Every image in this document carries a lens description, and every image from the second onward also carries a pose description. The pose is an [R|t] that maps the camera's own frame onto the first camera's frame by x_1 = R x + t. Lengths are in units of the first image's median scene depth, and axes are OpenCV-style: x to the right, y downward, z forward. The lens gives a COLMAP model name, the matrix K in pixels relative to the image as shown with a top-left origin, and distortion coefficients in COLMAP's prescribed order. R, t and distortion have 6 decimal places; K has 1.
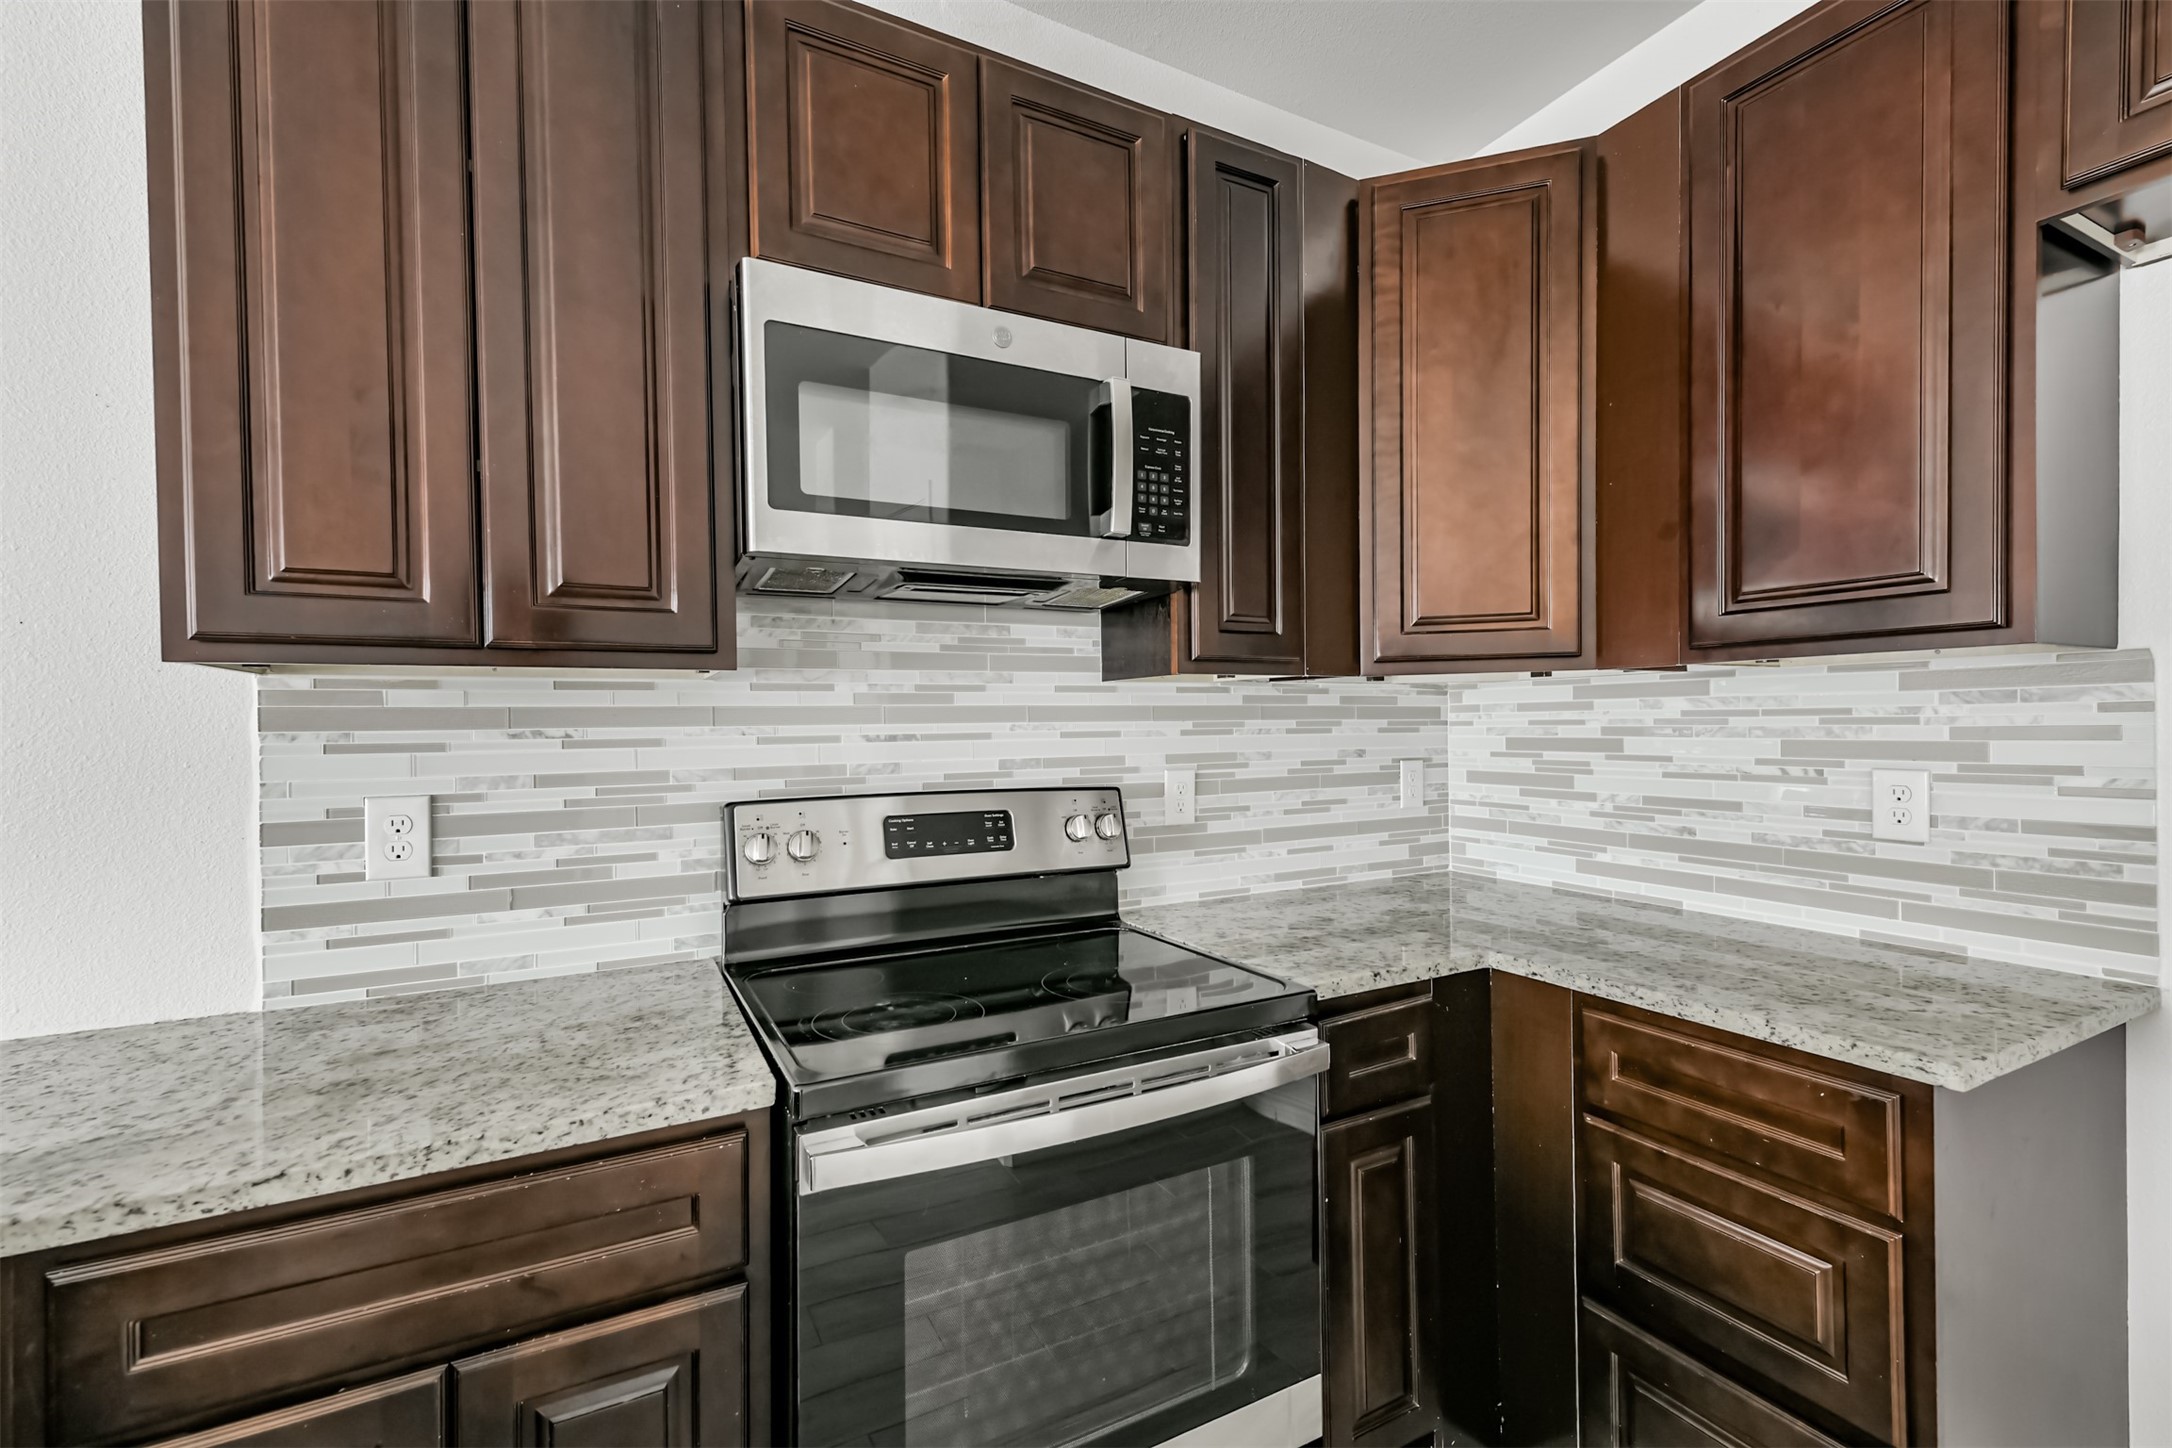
lens RADIAL K [[928.2, 0, 1086.2], [0, 928.2, 732.1], [0, 0, 1]] dist [0.023038, -0.008021]
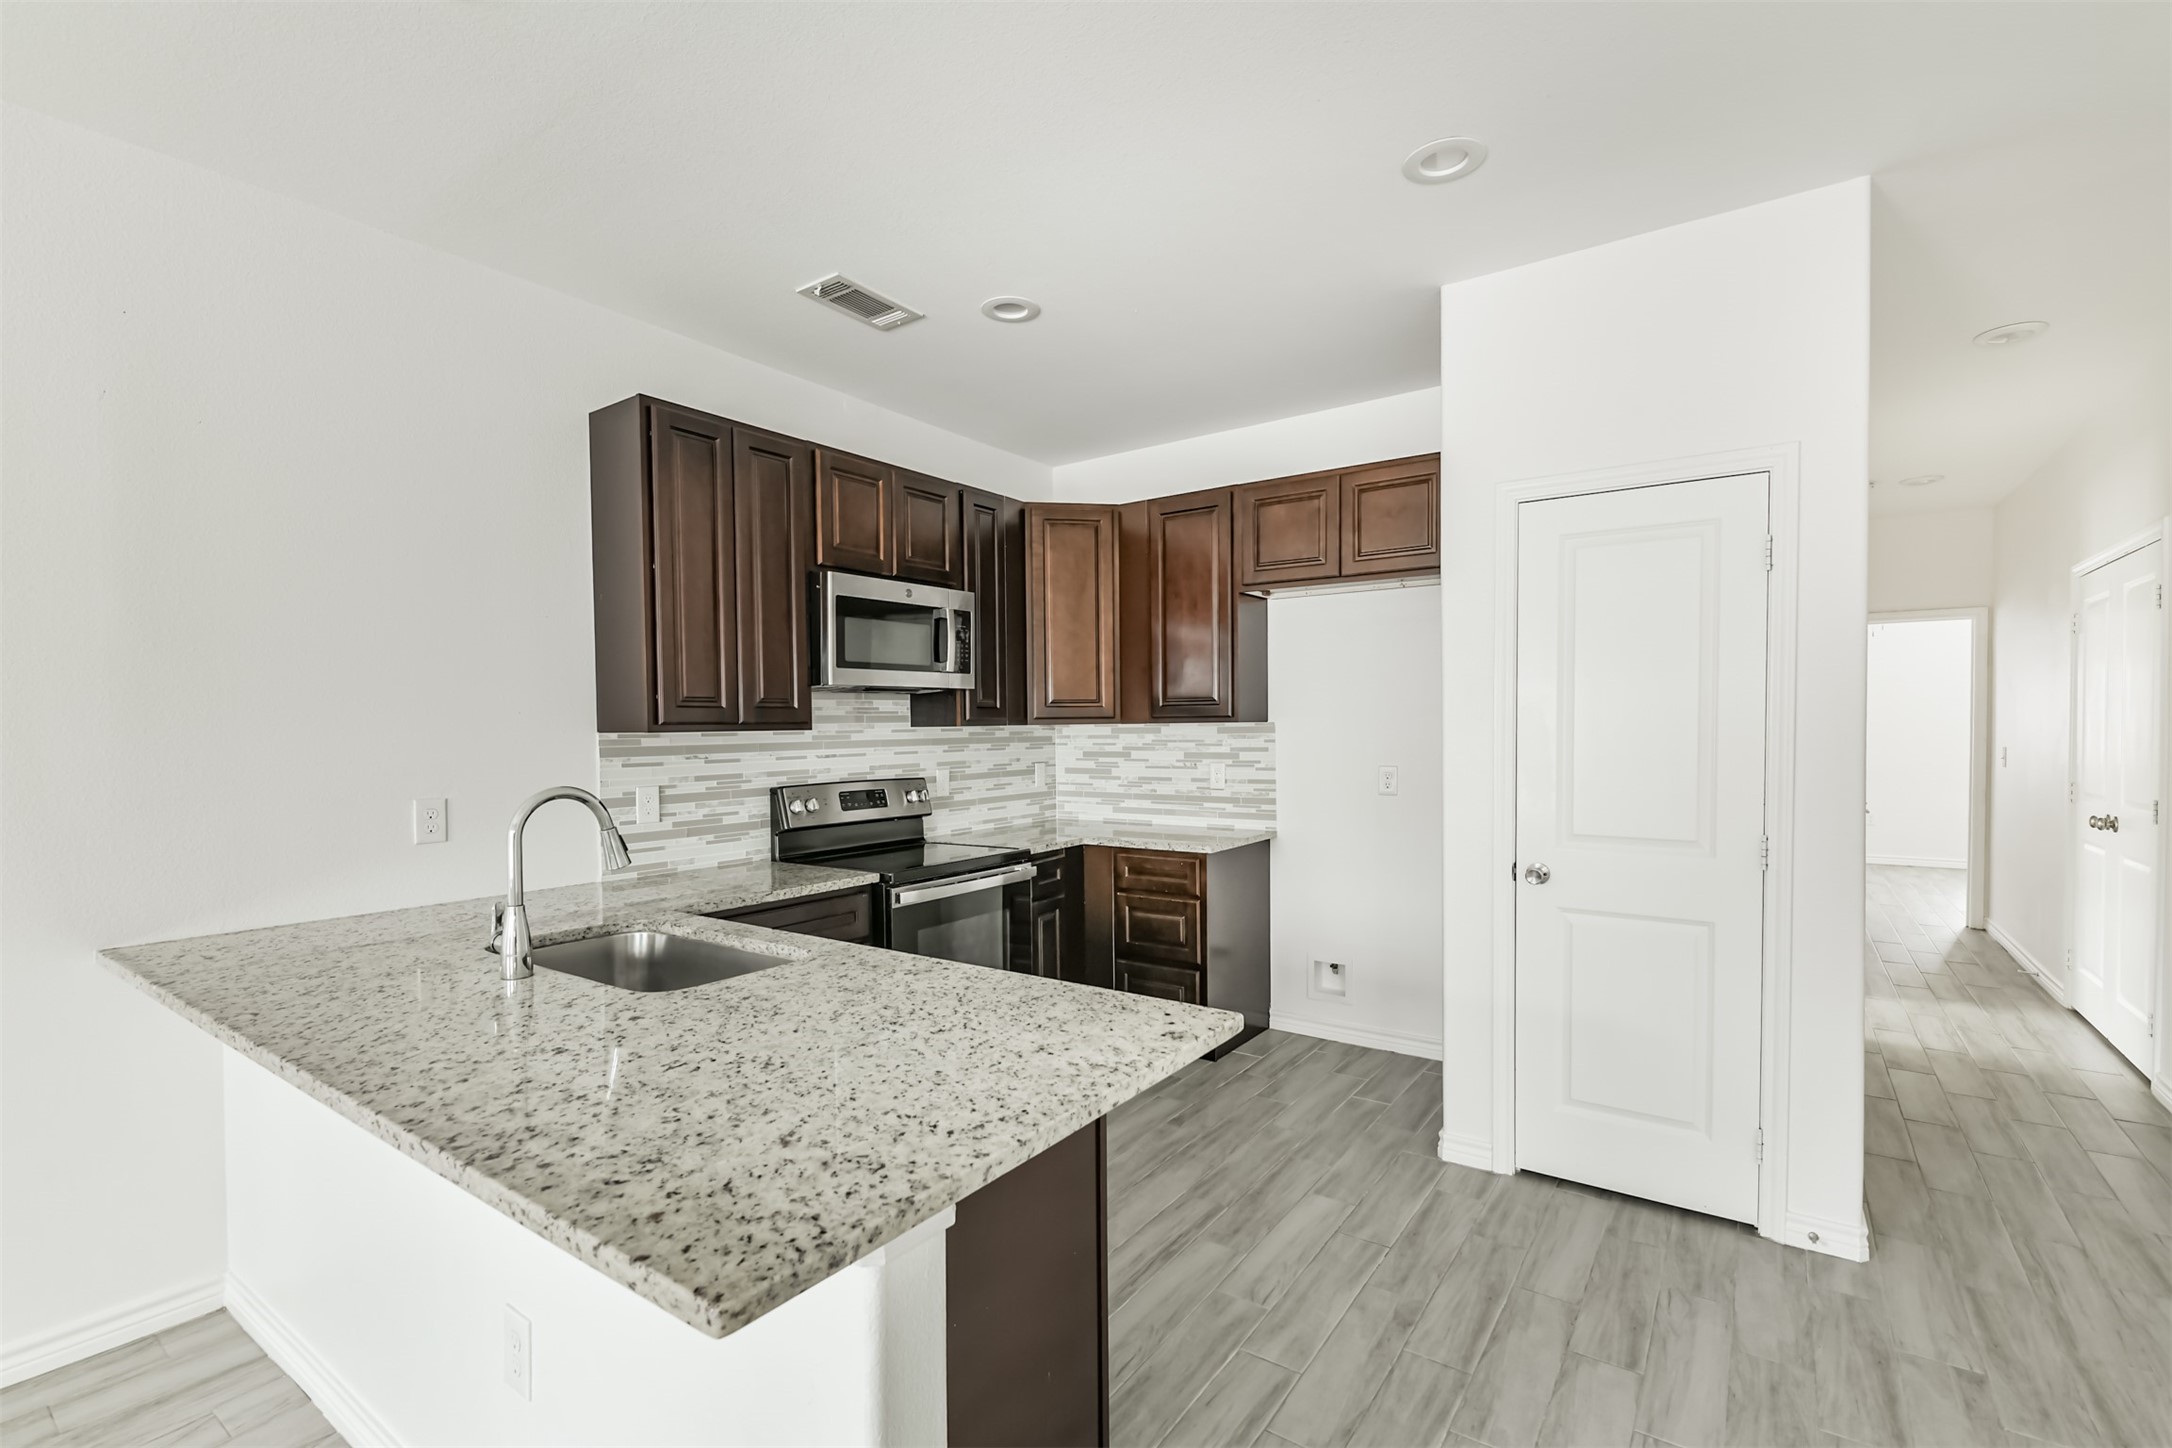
lens RADIAL K [[960.1, 0, 1091.1], [0, 960.1, 750.1], [0, 0, 1]] dist [0.001275, -0.003767]
pose [[0.891218, -0.010854, 0.453445, -0.751463], [0.005665, 0.999902, 0.012800, -0.036541], [-0.453540, -0.008839, 0.891192, -1.369117]]
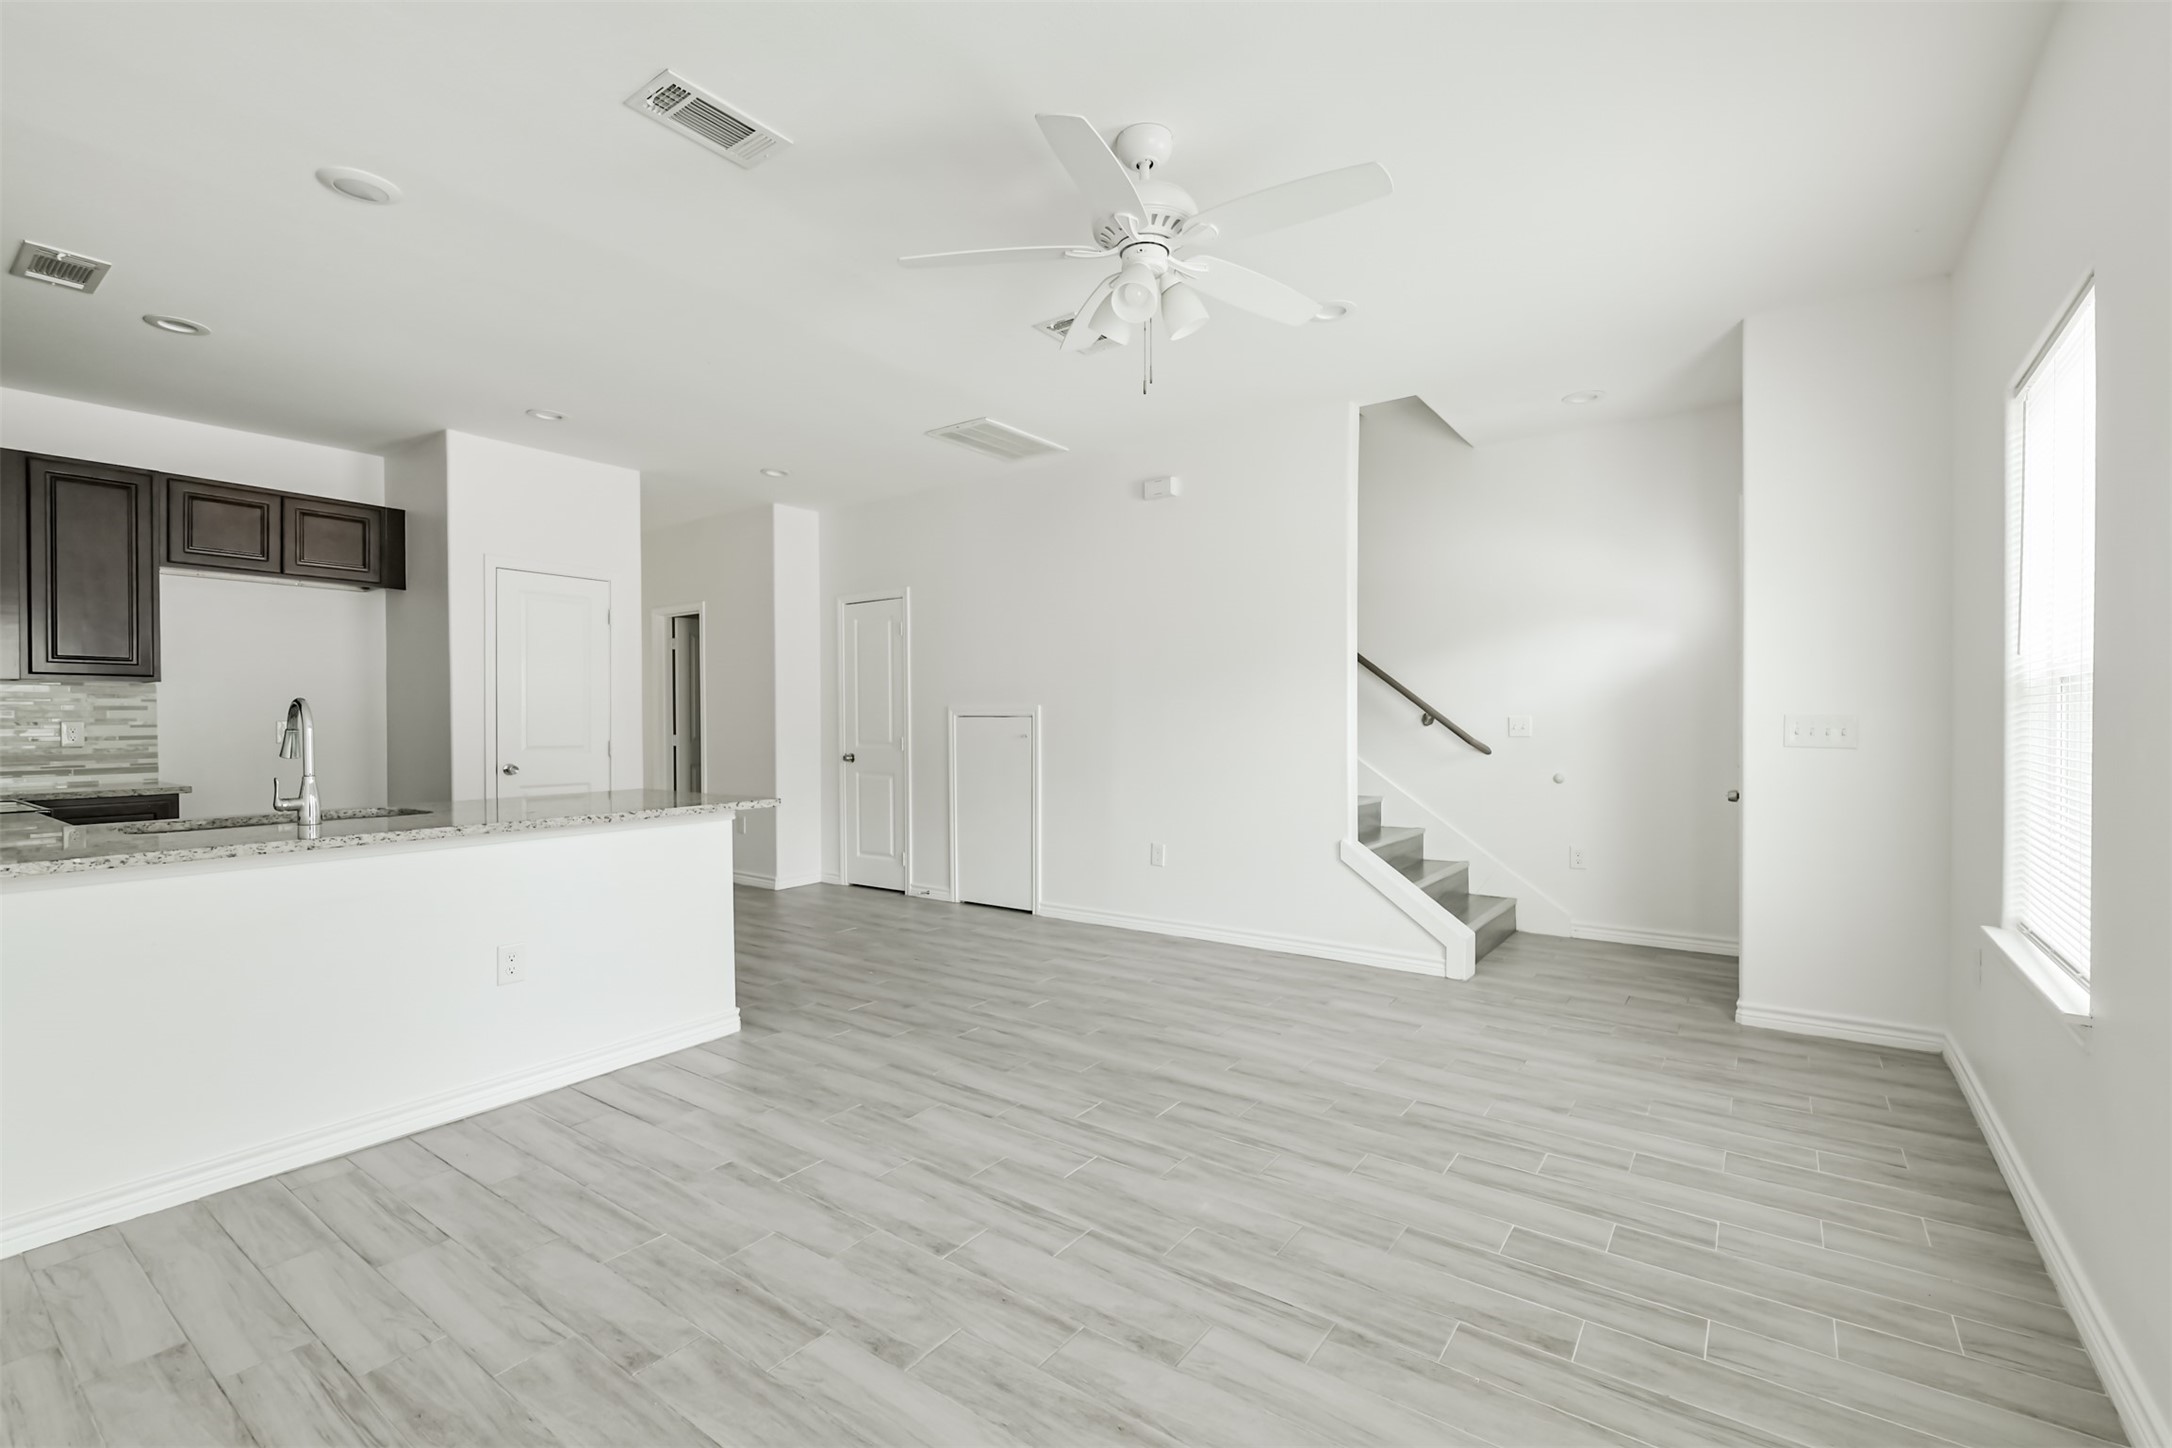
lens RADIAL K [[928.2, 0, 1097.0], [0, 928.2, 731.7], [0, 0, 1]] dist [0.023038, -0.008021]
pose [[-0.443193, -0.002183, 0.896423, -3.093118], [0.015129, 0.999836, 0.009915, 0.092342], [-0.896298, 0.017956, -0.443088, -0.499421]]
